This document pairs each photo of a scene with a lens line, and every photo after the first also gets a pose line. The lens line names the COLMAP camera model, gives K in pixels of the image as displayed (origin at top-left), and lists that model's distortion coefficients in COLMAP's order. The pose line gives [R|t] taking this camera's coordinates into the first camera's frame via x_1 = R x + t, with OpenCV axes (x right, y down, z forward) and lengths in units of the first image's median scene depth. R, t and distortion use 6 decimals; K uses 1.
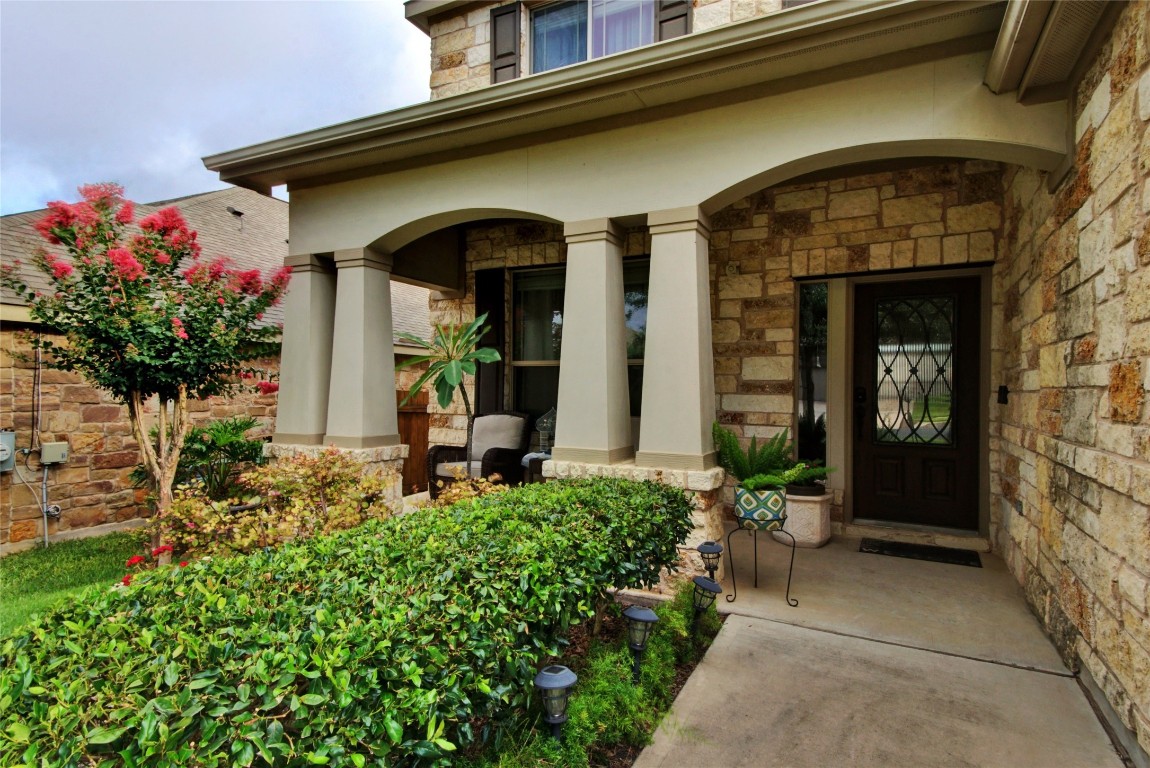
lens RADIAL K [[620.3, 0, 579.2], [0, 620.3, 381.2], [0, 0, 1]] dist [0.052045, 0.000401]
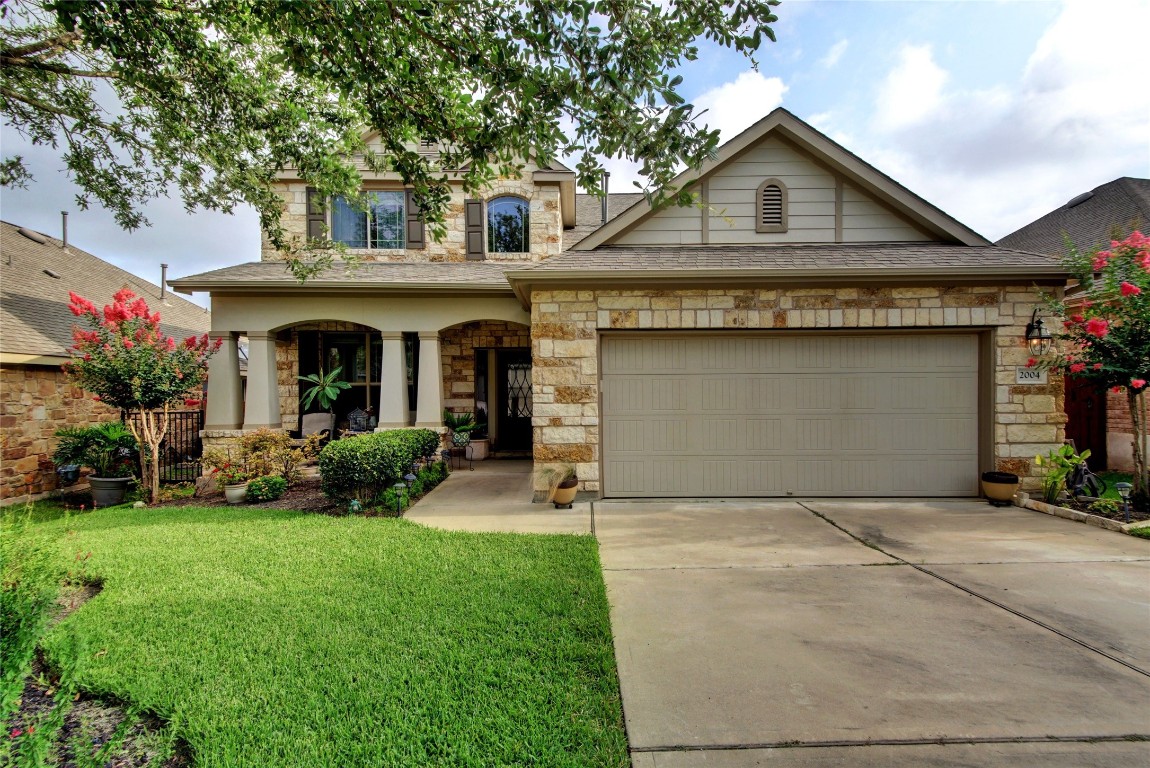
lens RADIAL K [[620.3, 0, 586.5], [0, 620.3, 386.9], [0, 0, 1]] dist [0.052045, 0.000401]
pose [[0.882229, -0.012534, 0.470653, -0.390637], [0.009047, 0.999912, 0.009672, -0.042369], [-0.470733, -0.004275, 0.882265, -1.286184]]
